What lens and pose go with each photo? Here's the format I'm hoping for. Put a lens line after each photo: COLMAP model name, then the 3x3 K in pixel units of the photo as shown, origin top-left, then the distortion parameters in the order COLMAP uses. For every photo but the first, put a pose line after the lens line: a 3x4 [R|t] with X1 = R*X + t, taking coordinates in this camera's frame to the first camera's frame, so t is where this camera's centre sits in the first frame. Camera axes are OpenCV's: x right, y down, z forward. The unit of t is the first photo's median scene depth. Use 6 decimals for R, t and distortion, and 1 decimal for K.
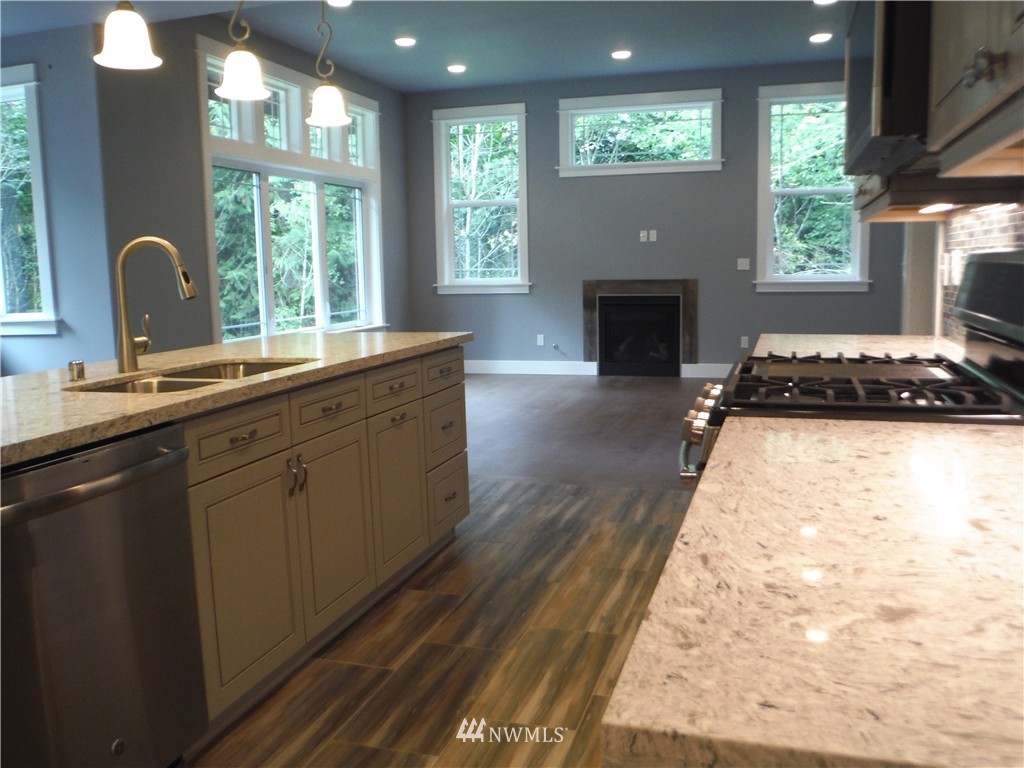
lens RADIAL K [[872.2, 0, 518.7], [0, 872.2, 390.4], [0, 0, 1]] dist [-0.079280, 0.062500]
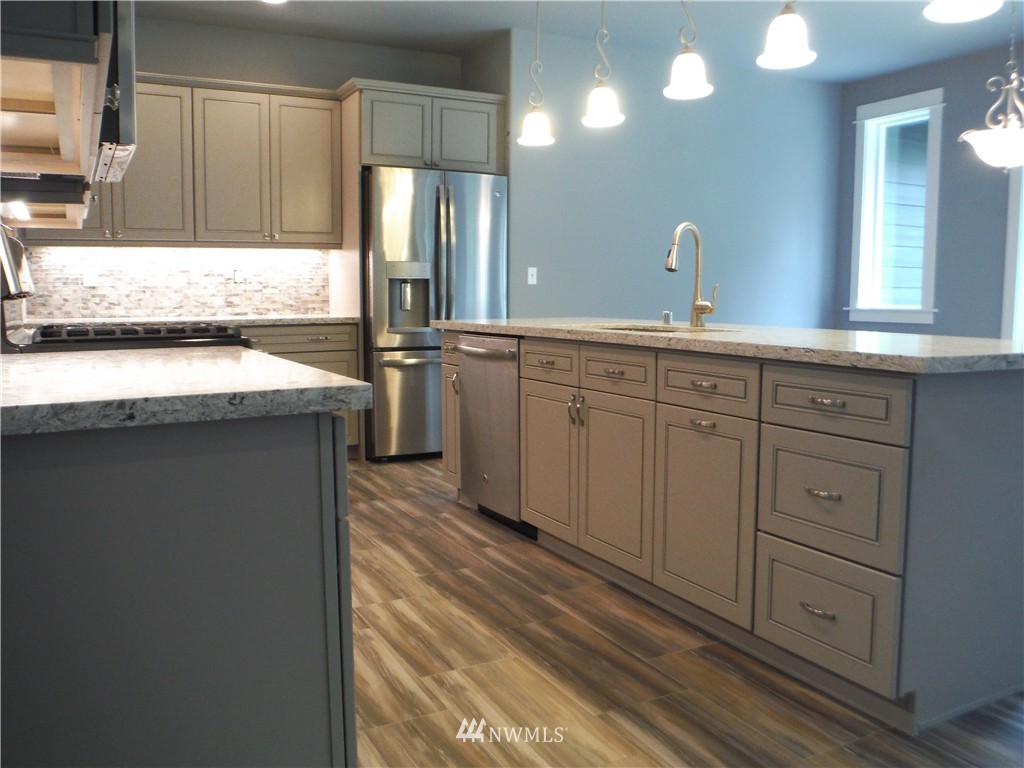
lens RADIAL K [[872.2, 0, 529.8], [0, 872.2, 382.3], [0, 0, 1]] dist [-0.079280, 0.062500]
pose [[-0.706478, 0.101405, -0.700433, 0.195898], [-0.078165, 0.972448, 0.219625, -0.062315], [0.703406, 0.209909, -0.679086, 0.517145]]
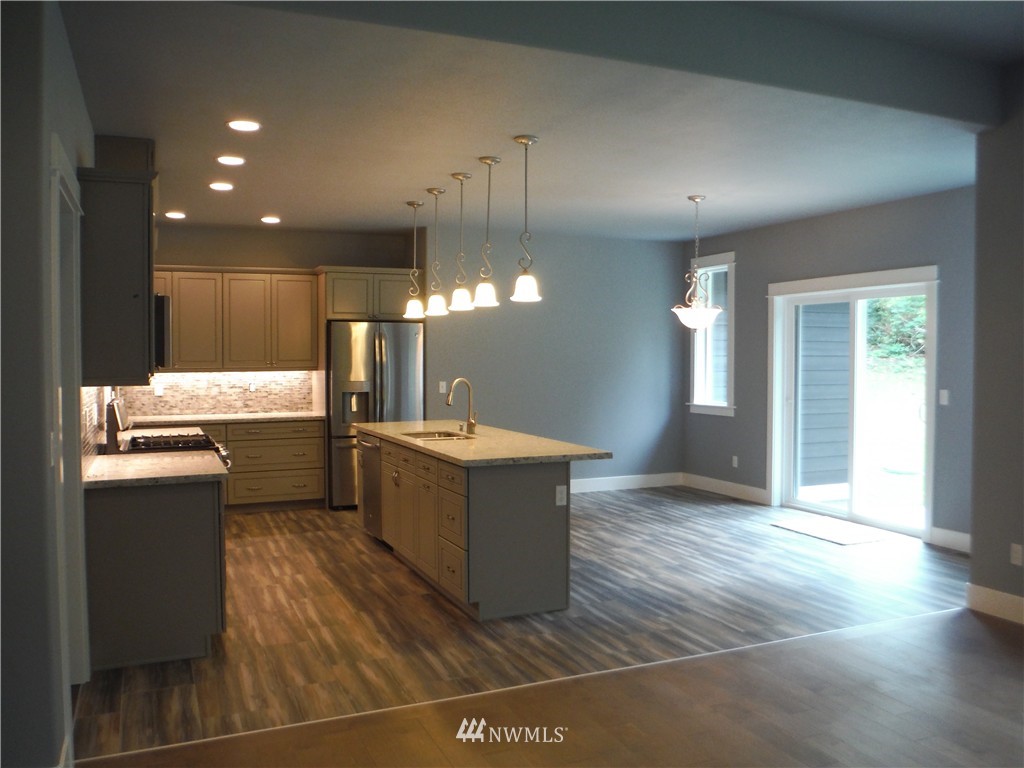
lens RADIAL K [[872.2, 0, 514.6], [0, 872.2, 383.1], [0, 0, 1]] dist [-0.079280, 0.062500]
pose [[-0.767240, 0.054393, -0.639049, 0.297301], [-0.061195, 0.985643, 0.157365, -0.164531], [0.638434, 0.159843, -0.752896, 0.862251]]
